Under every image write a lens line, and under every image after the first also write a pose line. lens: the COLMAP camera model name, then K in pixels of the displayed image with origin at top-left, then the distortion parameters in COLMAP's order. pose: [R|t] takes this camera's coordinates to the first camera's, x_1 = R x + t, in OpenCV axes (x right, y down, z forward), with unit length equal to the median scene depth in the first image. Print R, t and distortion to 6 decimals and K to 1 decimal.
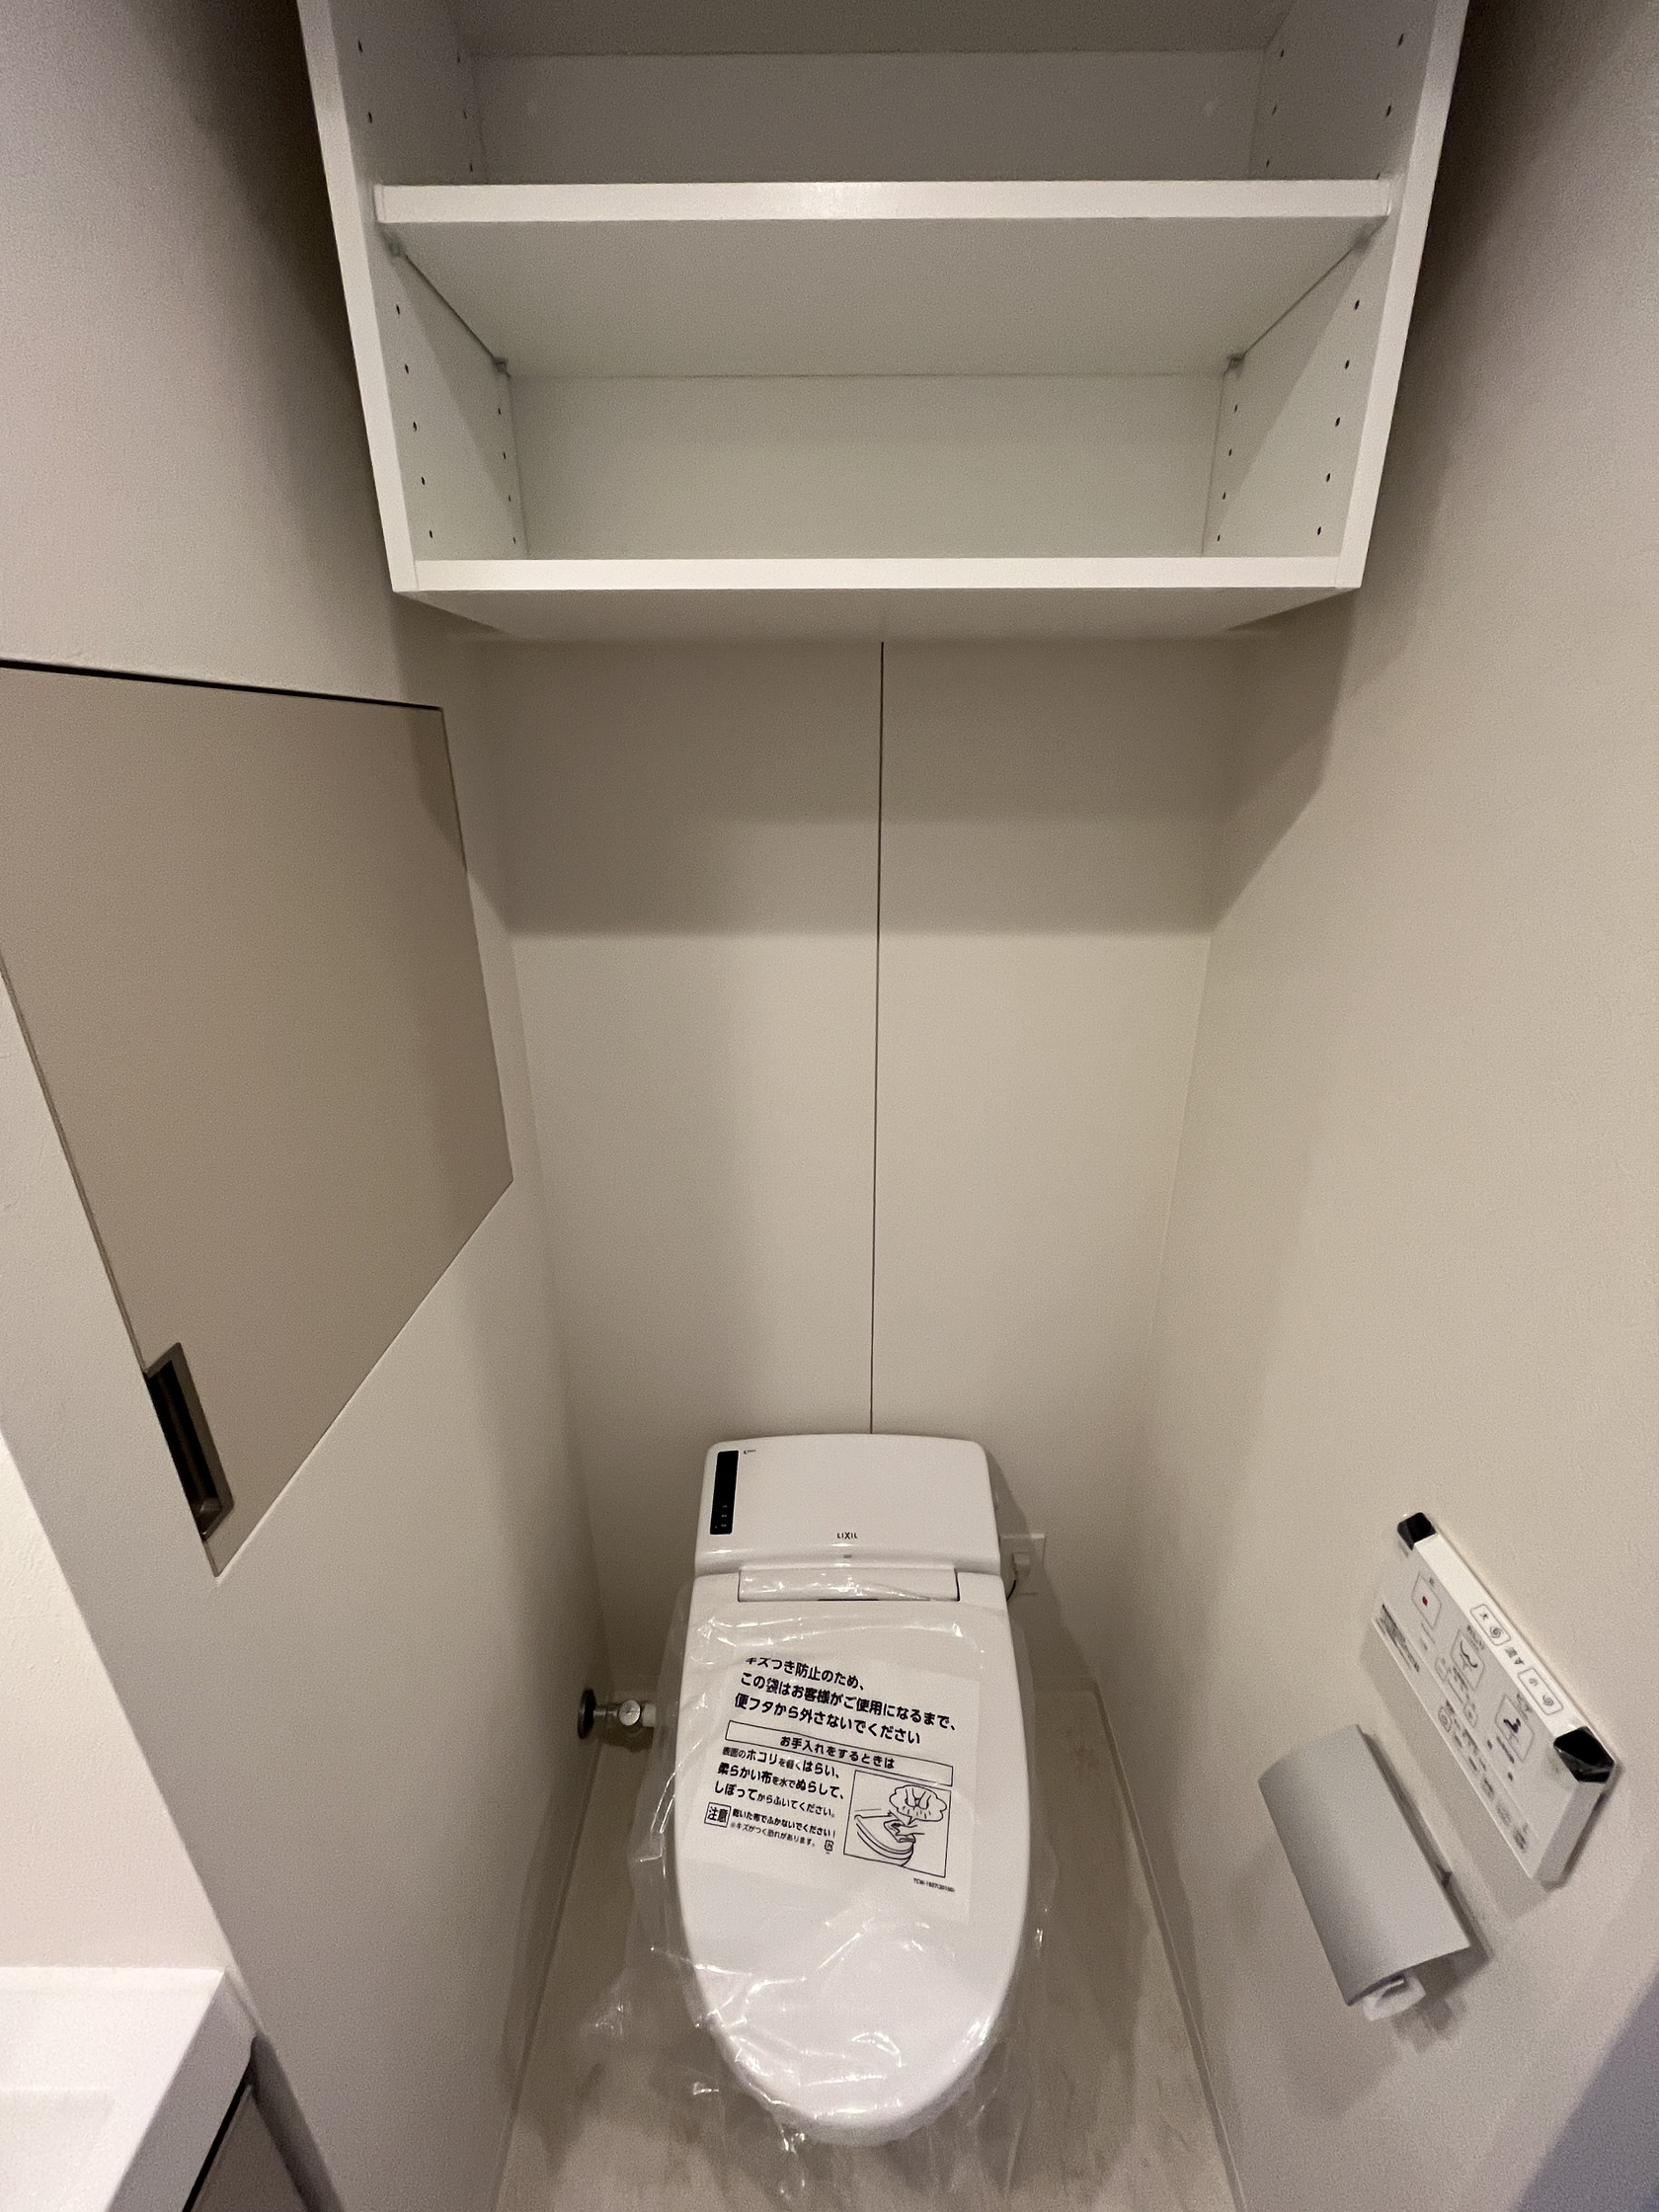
lens RADIAL K [[900.0, 0, 815.8], [0, 900.0, 1108.0], [0, 0, 1]] dist [-0.003872, 0.001614]
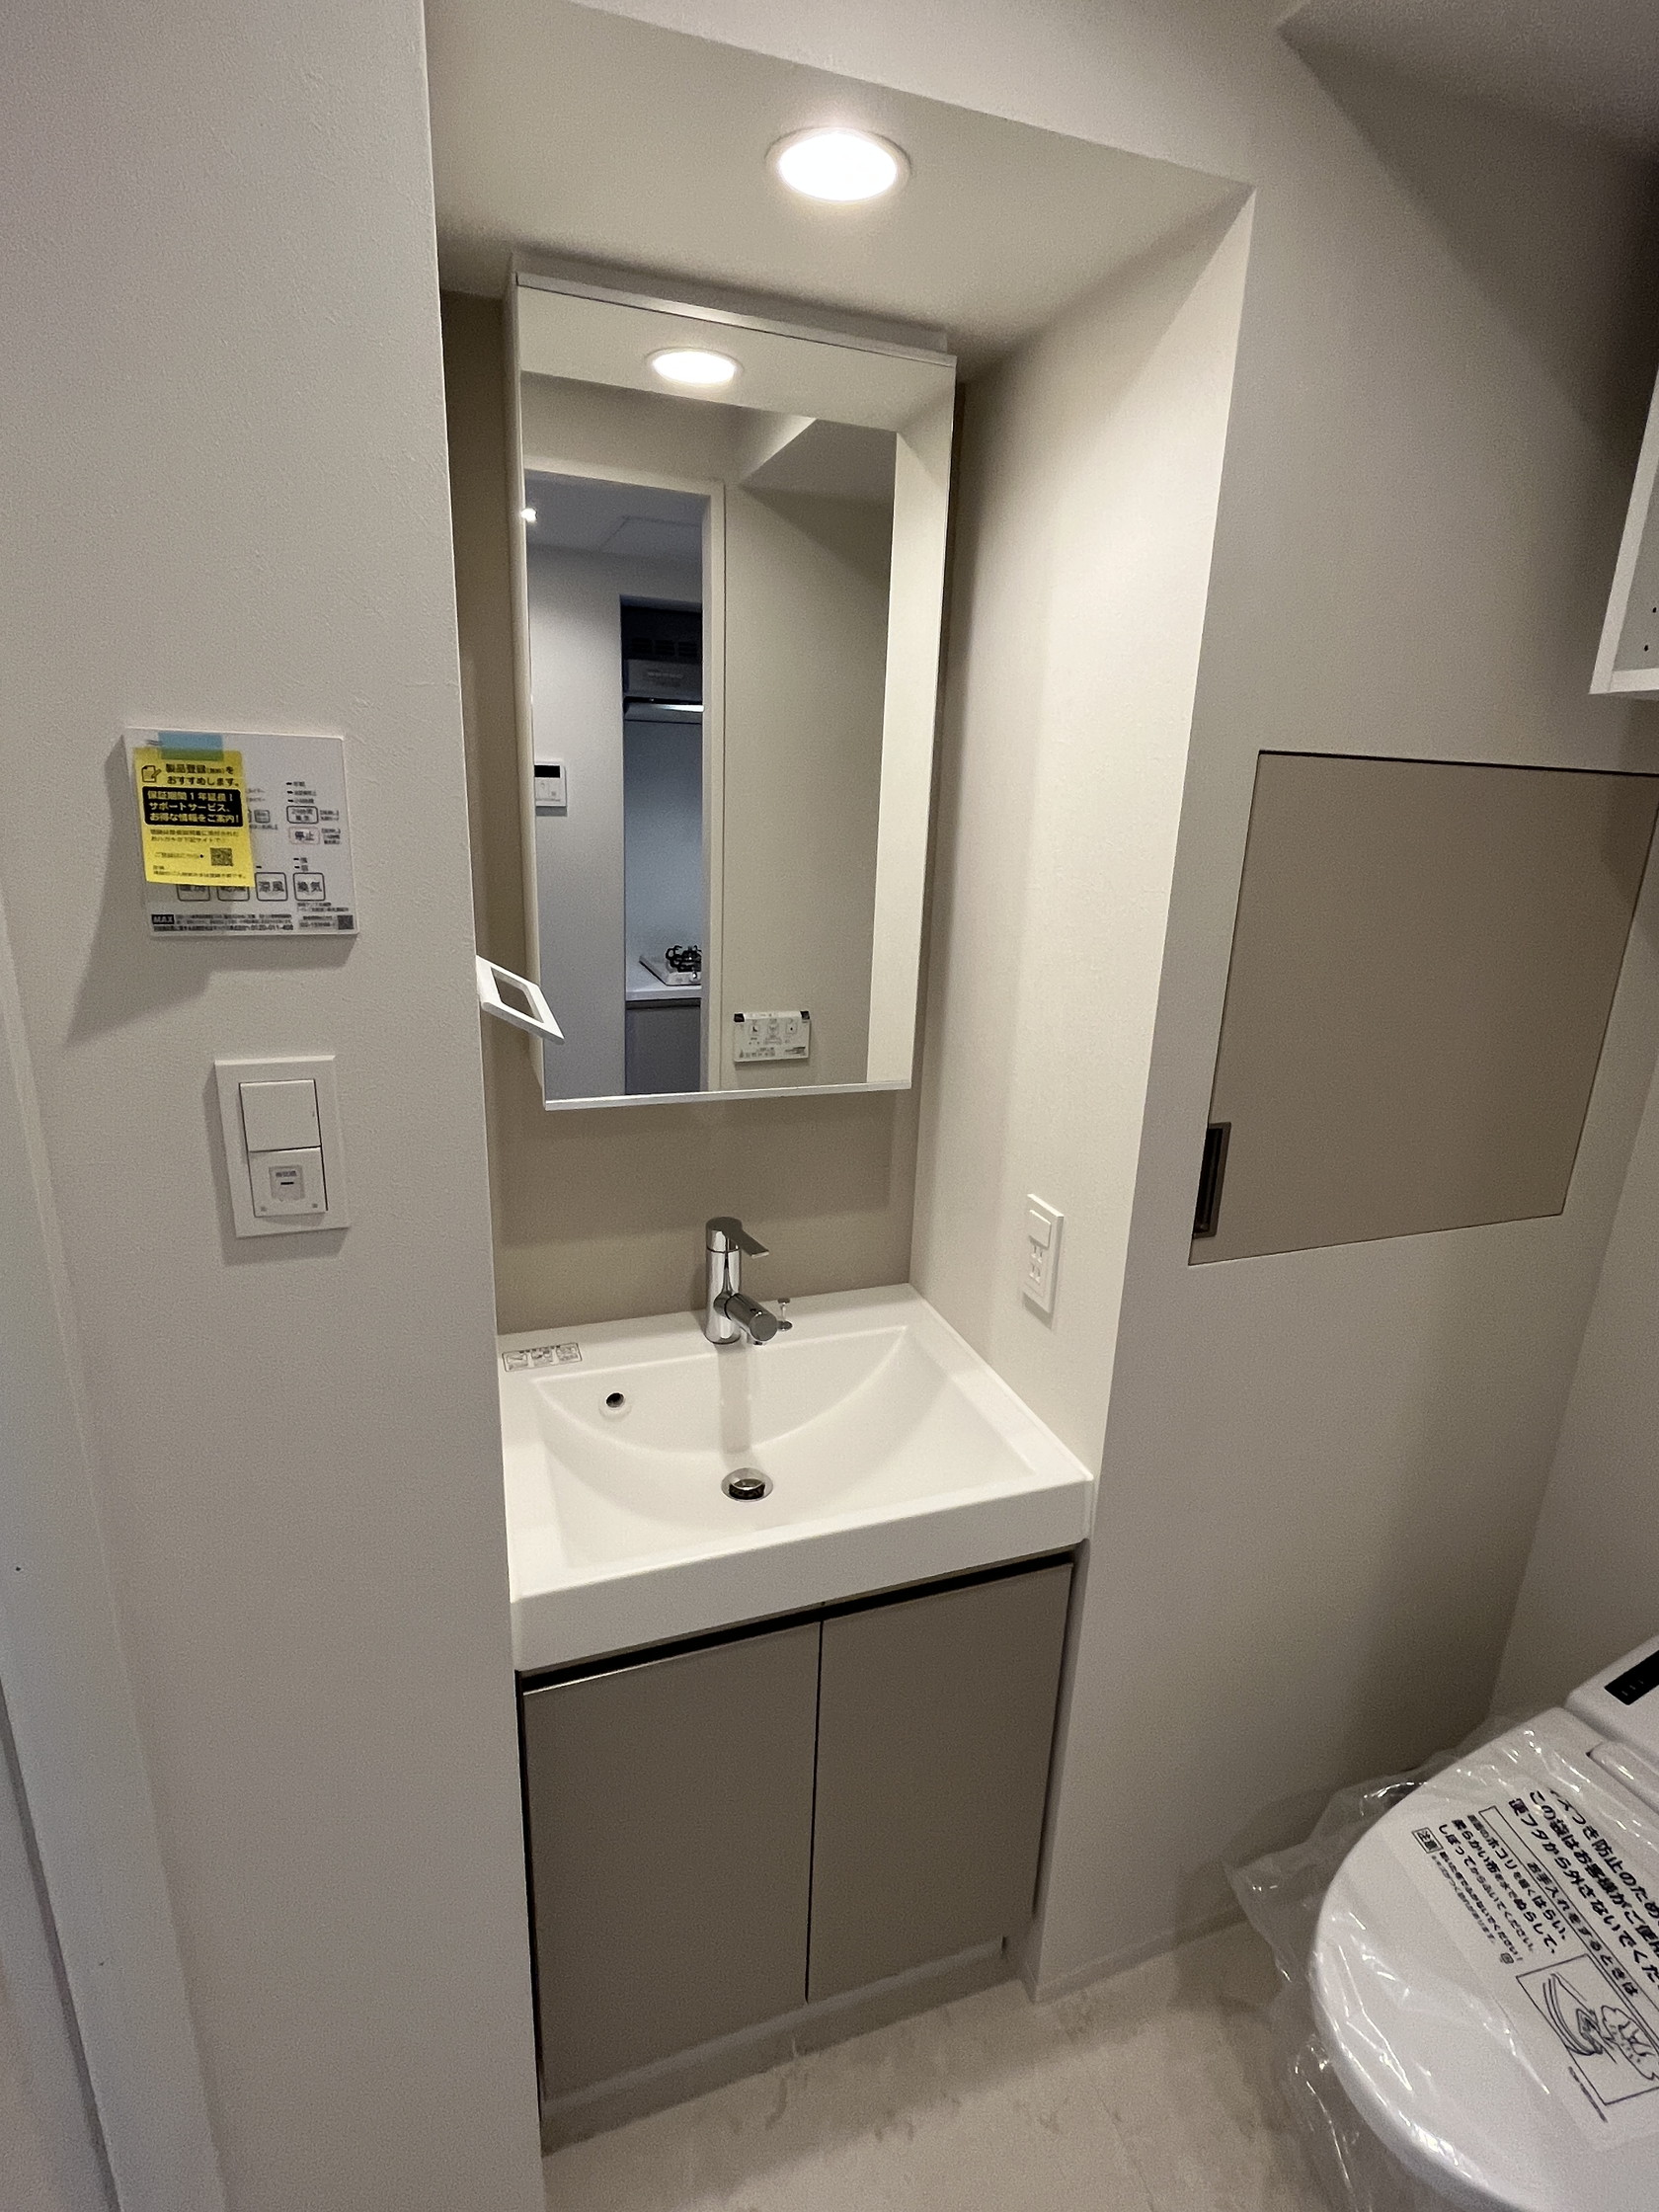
lens RADIAL K [[1103.6, 0, 851.7], [0, 1103.6, 1107.5], [0, 0, 1]] dist [-0.002355, -0.000221]
pose [[0.371735, 0.296271, -0.879793, 0.457776], [-0.386858, 0.910937, 0.143301, 0.109785], [0.843892, 0.287085, 0.453242, -0.307226]]
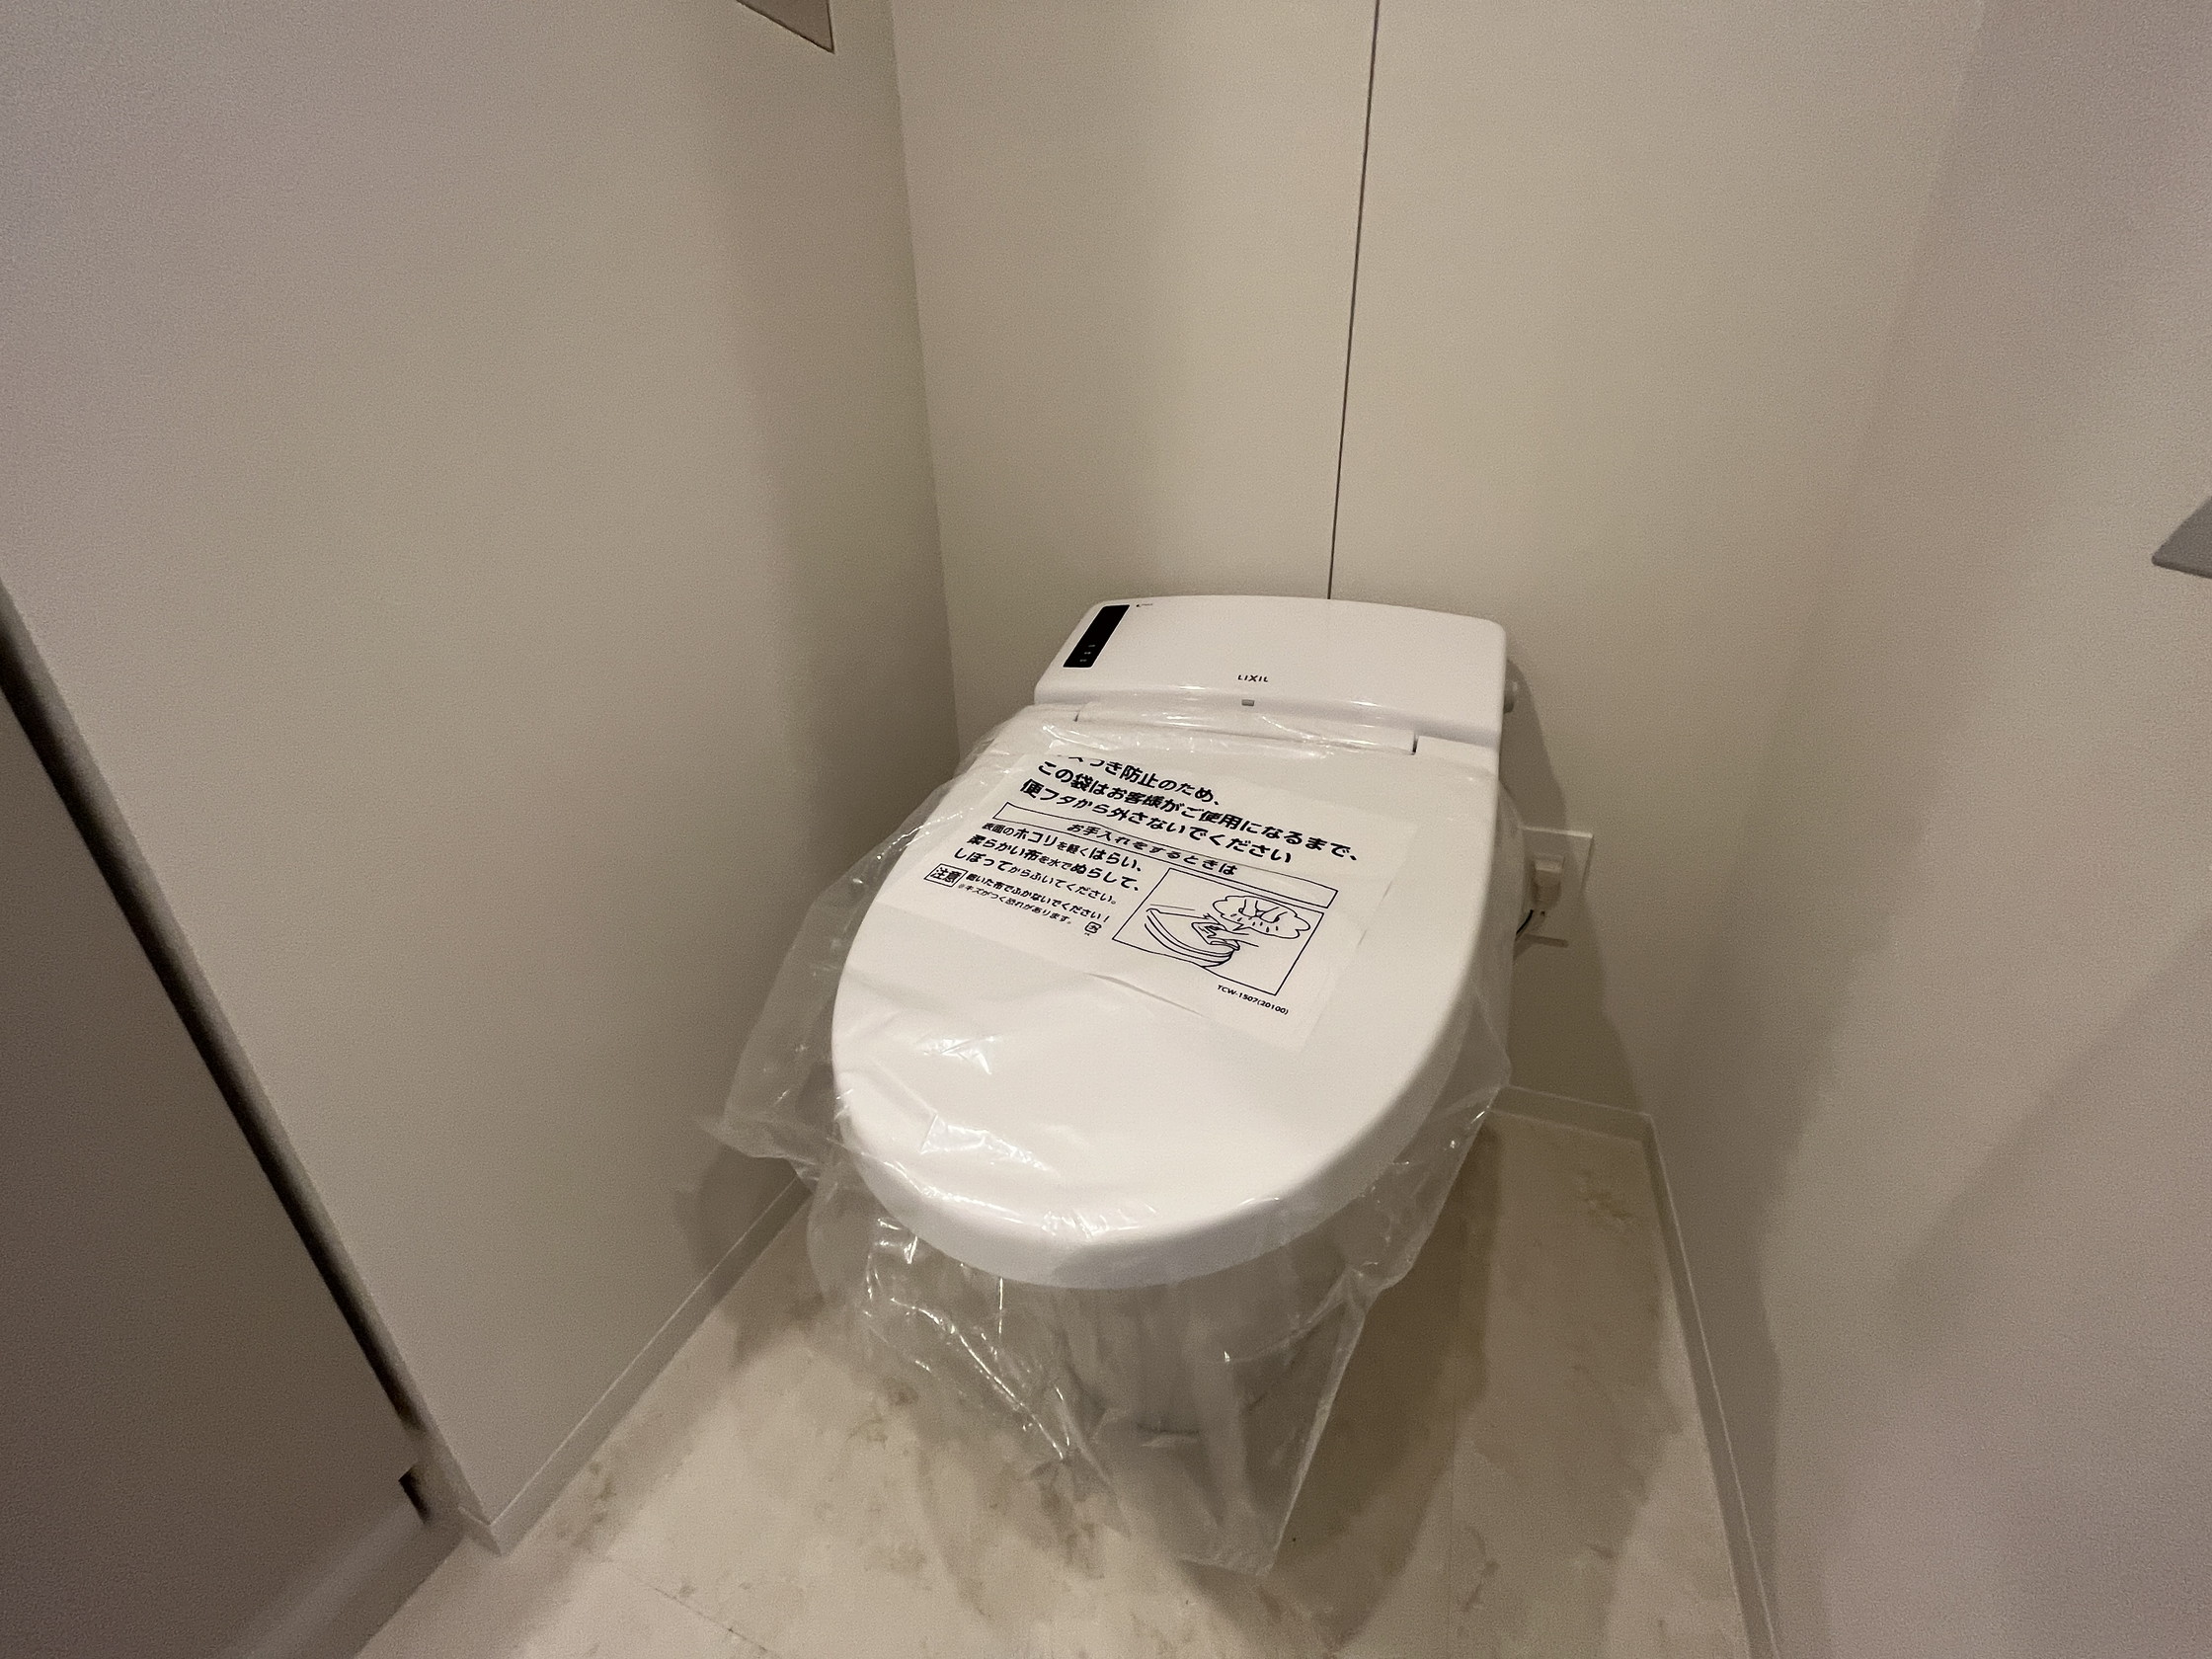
lens RADIAL K [[900.0, 0, 1085.9], [0, 900.0, 815.2], [0, 0, 1]] dist [-0.003872, 0.001614]
pose [[0.934357, 0.136349, -0.329220, 0.178531], [-0.120630, 0.990379, 0.067814, 0.645368], [0.335299, -0.023648, 0.941815, 0.401149]]
